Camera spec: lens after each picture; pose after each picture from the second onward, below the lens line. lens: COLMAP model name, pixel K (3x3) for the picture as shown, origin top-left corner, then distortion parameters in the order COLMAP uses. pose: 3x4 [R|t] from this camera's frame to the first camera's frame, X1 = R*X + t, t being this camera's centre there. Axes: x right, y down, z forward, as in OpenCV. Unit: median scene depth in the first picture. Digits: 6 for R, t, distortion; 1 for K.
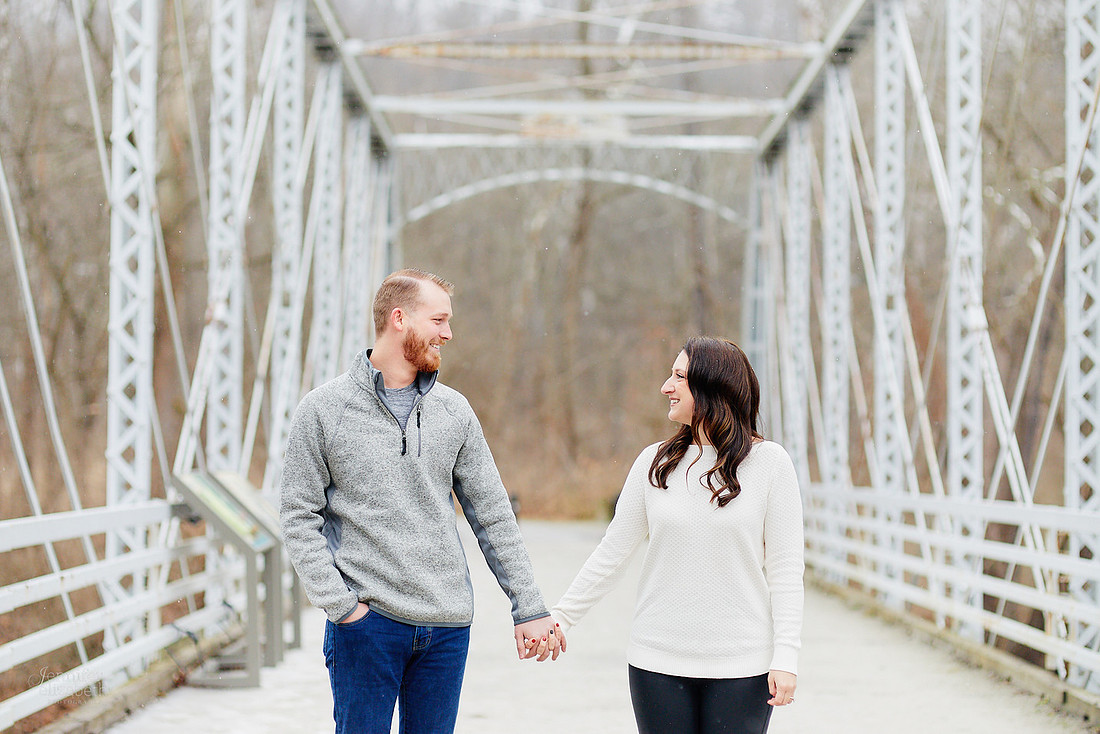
lens RADIAL K [[2686.0, 0, 550.0], [0, 2686.0, 367.0], [0, 0, 1]] dist [-0.020725, -0.272552]
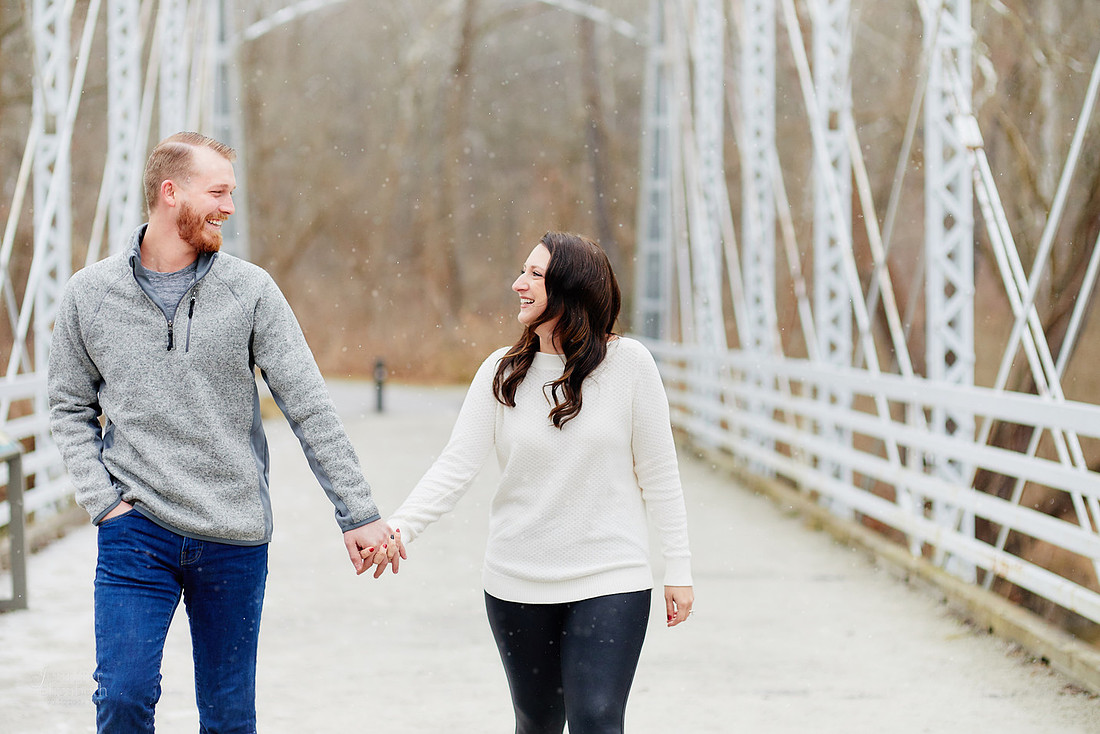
lens RADIAL K [[2686.0, 0, 550.0], [0, 2686.0, 367.0], [0, 0, 1]] dist [-0.020725, -0.272552]
pose [[0.999230, -0.011860, 0.037402, 0.014406], [0.009710, 0.998319, 0.057141, 0.001713], [-0.038017, -0.056734, 0.997665, 0.215387]]
